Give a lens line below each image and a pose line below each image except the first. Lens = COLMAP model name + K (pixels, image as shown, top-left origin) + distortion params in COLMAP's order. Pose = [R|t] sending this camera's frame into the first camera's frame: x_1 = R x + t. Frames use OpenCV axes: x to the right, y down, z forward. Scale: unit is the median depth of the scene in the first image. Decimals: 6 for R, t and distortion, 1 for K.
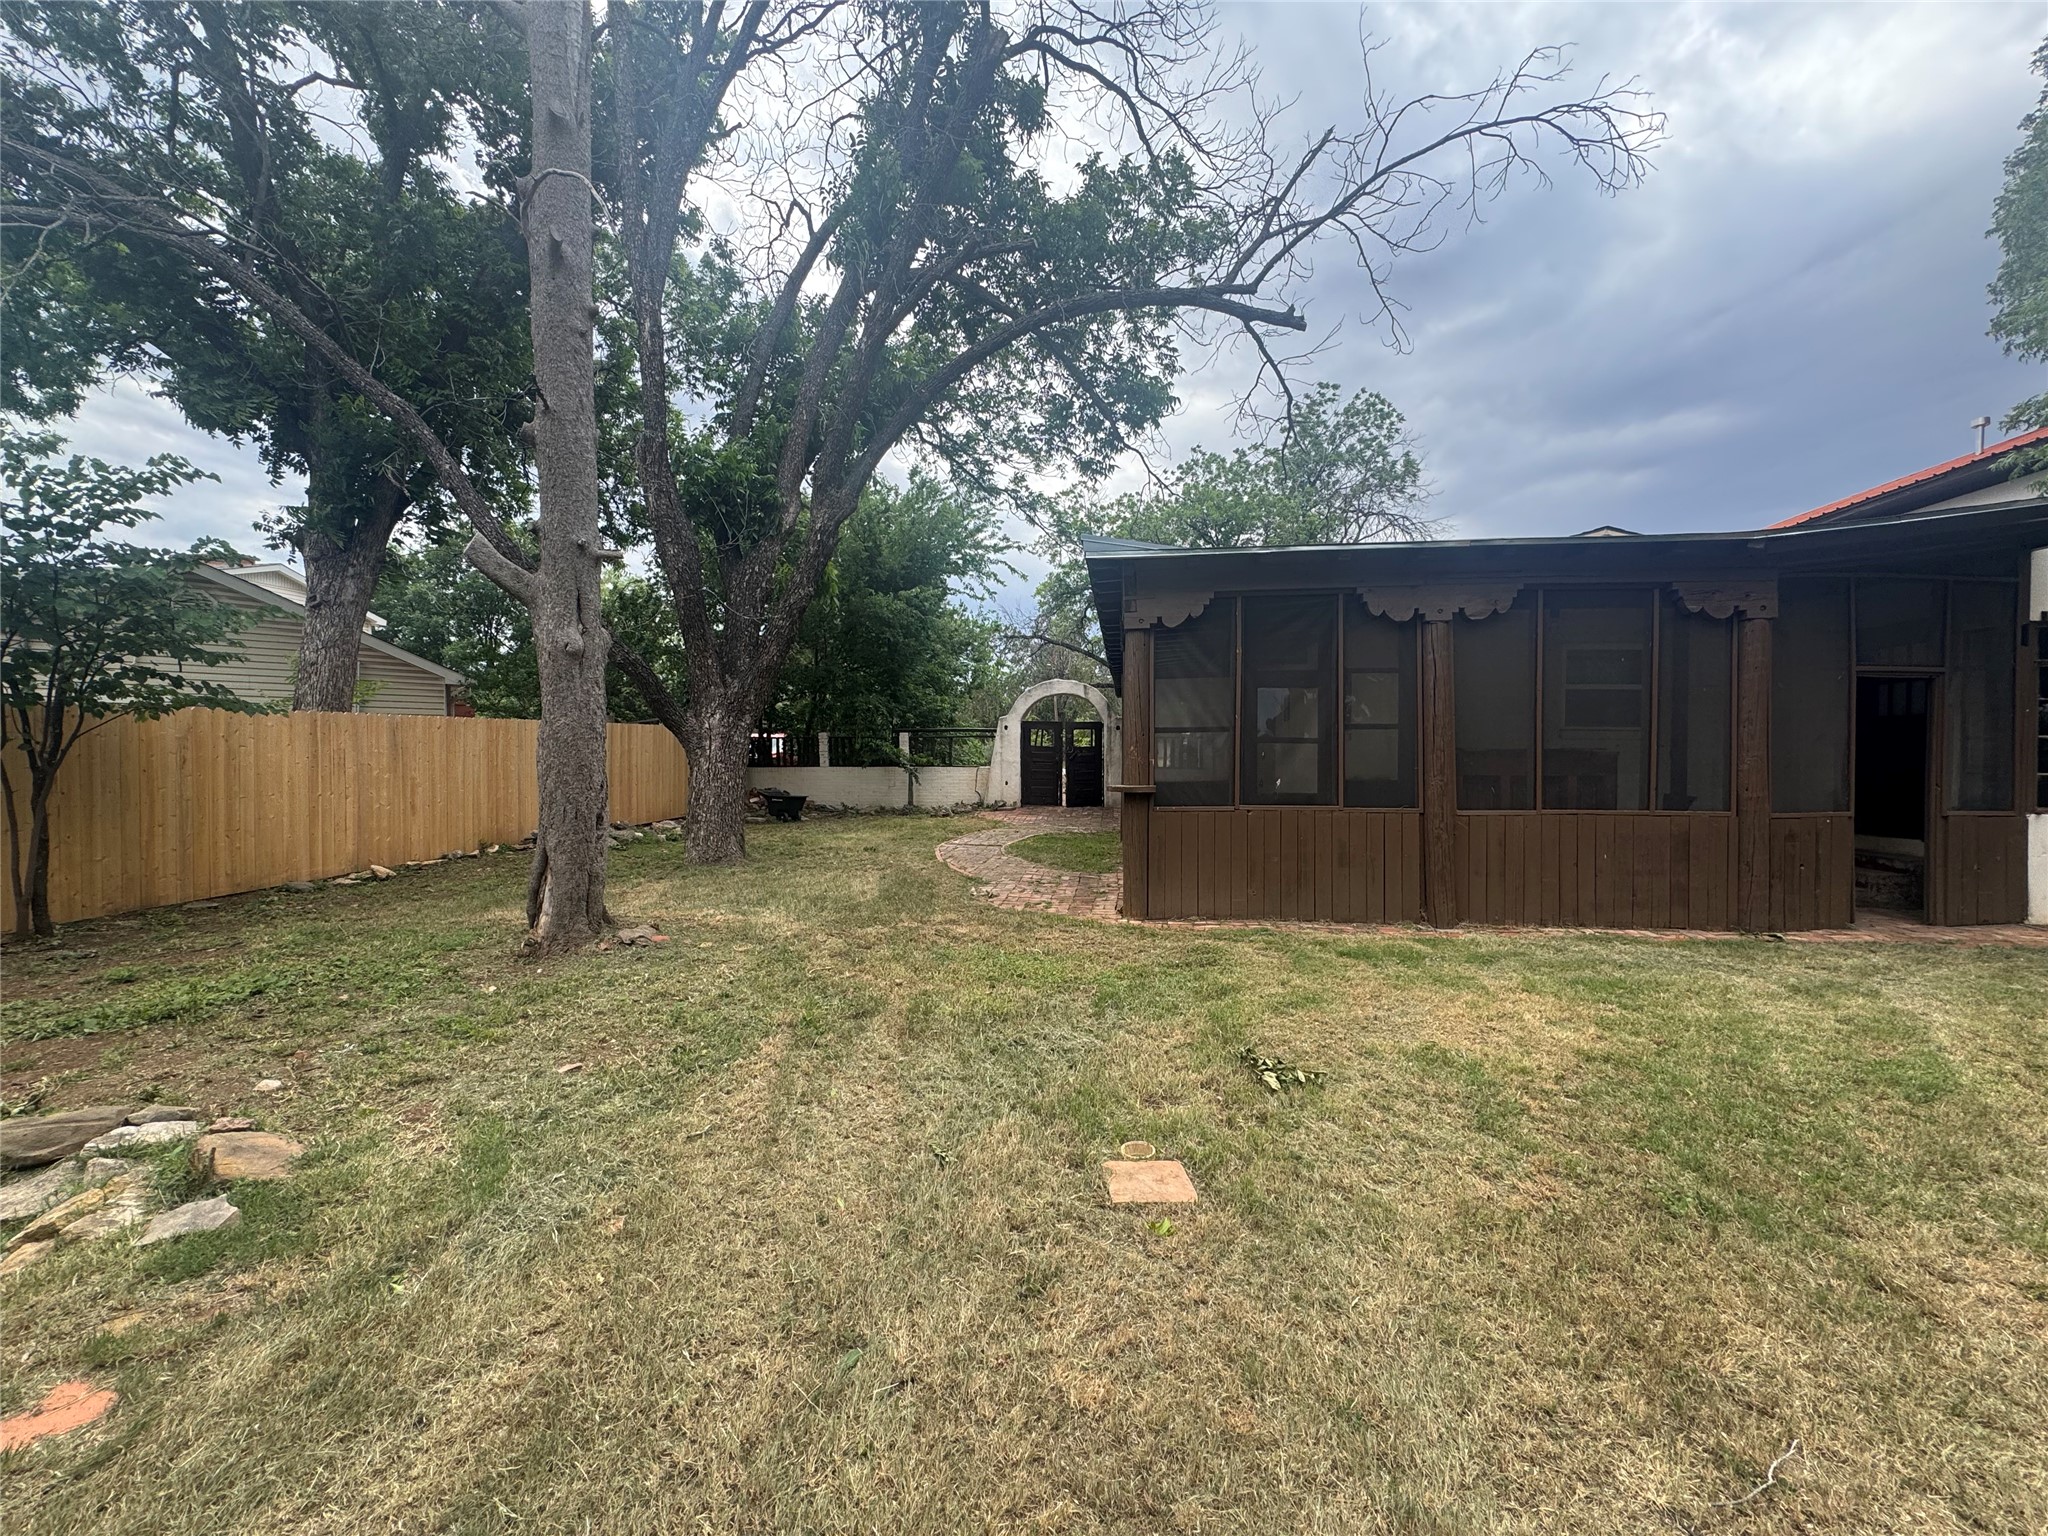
lens RADIAL K [[820.9, 0, 1029.1], [0, 820.9, 768.3], [0, 0, 1]] dist [-0.004678, 0.001046]
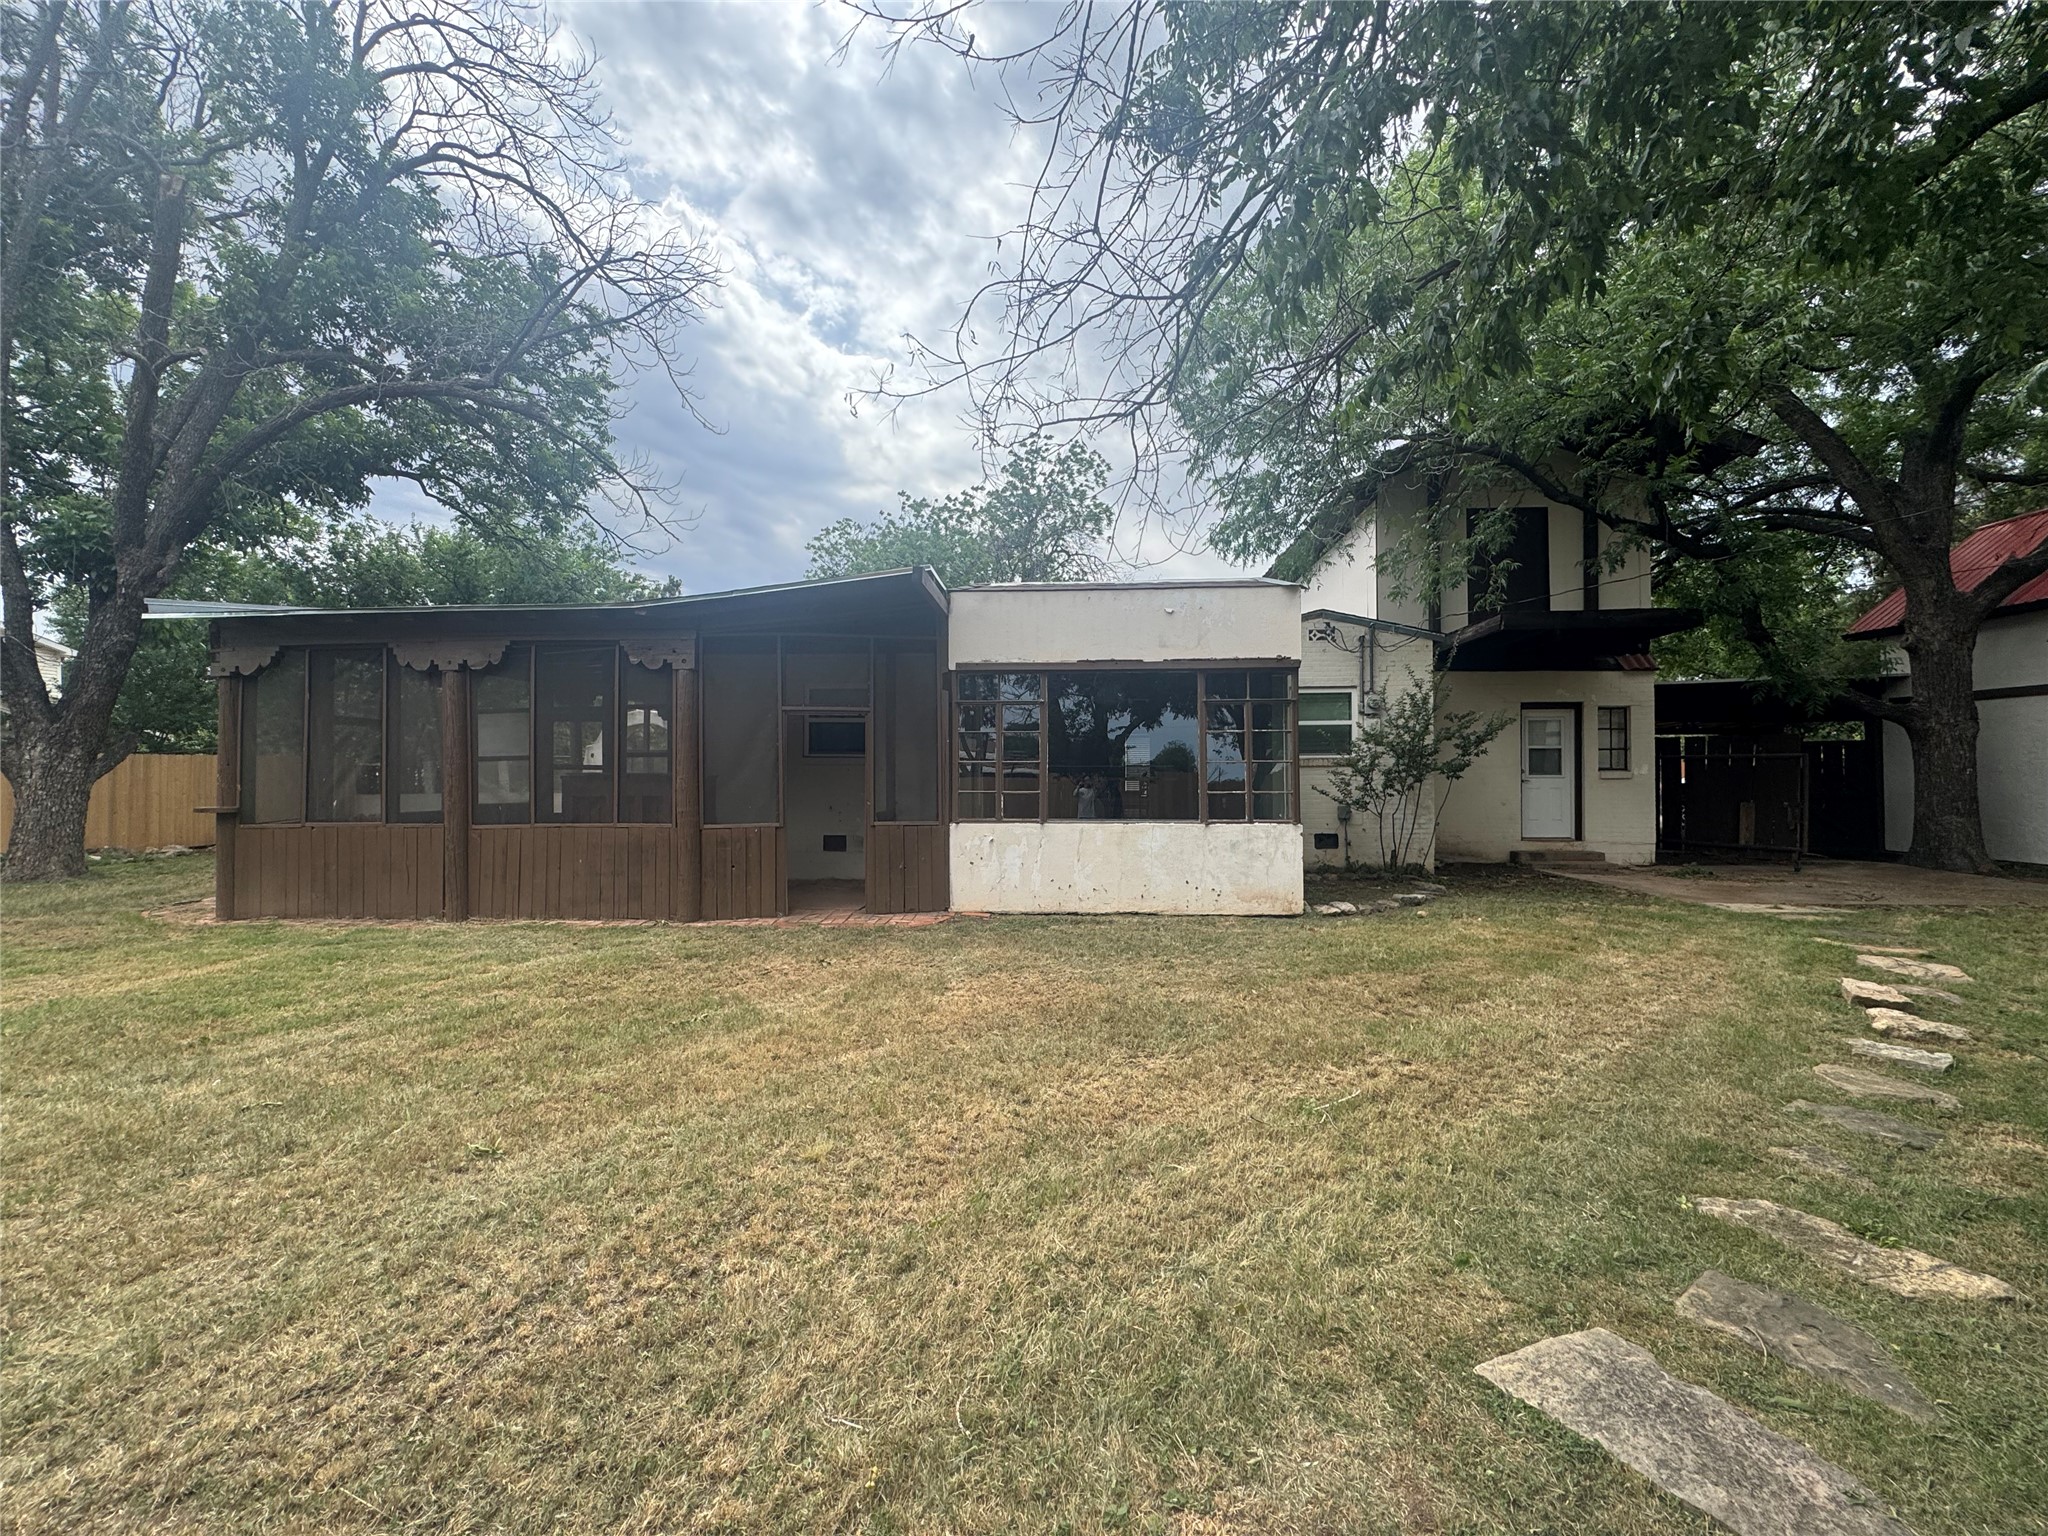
lens RADIAL K [[820.9, 0, 1021.5], [0, 820.9, 764.8], [0, 0, 1]] dist [-0.004678, 0.001046]
pose [[0.997864, -0.006670, 0.064982, 1.230122], [0.008809, 0.999427, -0.032681, 0.008599], [-0.064727, 0.033184, 0.997351, -0.265835]]
